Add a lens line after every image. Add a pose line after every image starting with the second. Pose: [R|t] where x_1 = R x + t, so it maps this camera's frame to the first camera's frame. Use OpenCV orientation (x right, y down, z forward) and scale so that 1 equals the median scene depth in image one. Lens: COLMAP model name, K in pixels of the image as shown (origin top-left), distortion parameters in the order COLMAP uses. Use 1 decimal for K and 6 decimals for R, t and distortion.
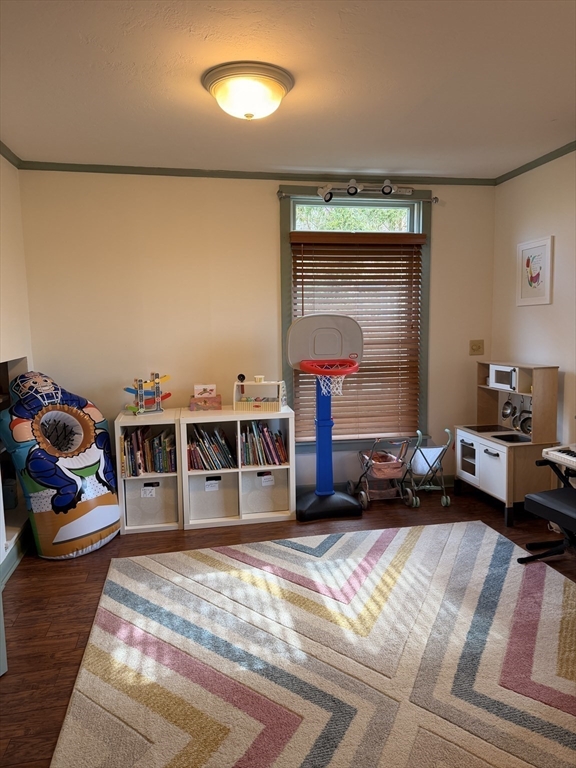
lens RADIAL K [[534.0, 0, 285.8], [0, 534.0, 381.9], [0, 0, 1]] dist [0.018707, -0.023853]
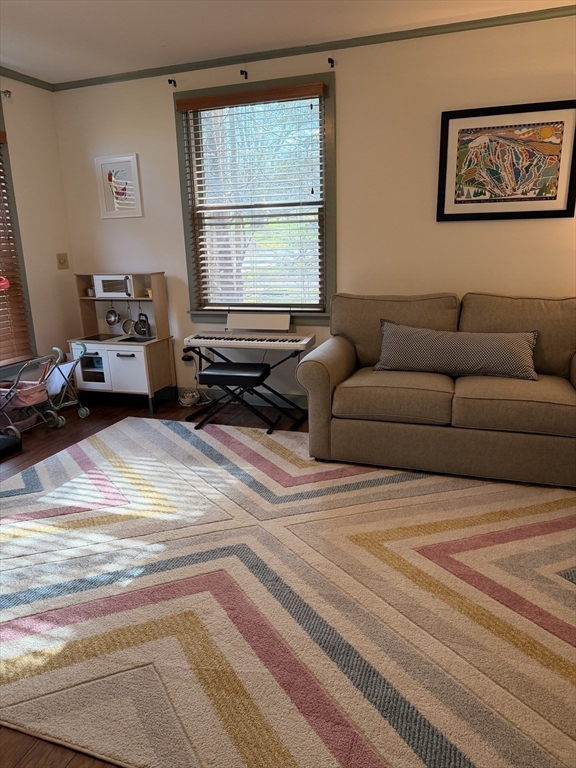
lens RADIAL K [[534.0, 0, 288.4], [0, 534.0, 383.6], [0, 0, 1]] dist [0.018707, -0.023853]
pose [[0.505692, -0.213183, 0.835960, -0.416746], [0.112383, 0.977010, 0.181170, 0.032506], [-0.855363, 0.002331, 0.518024, 0.166466]]
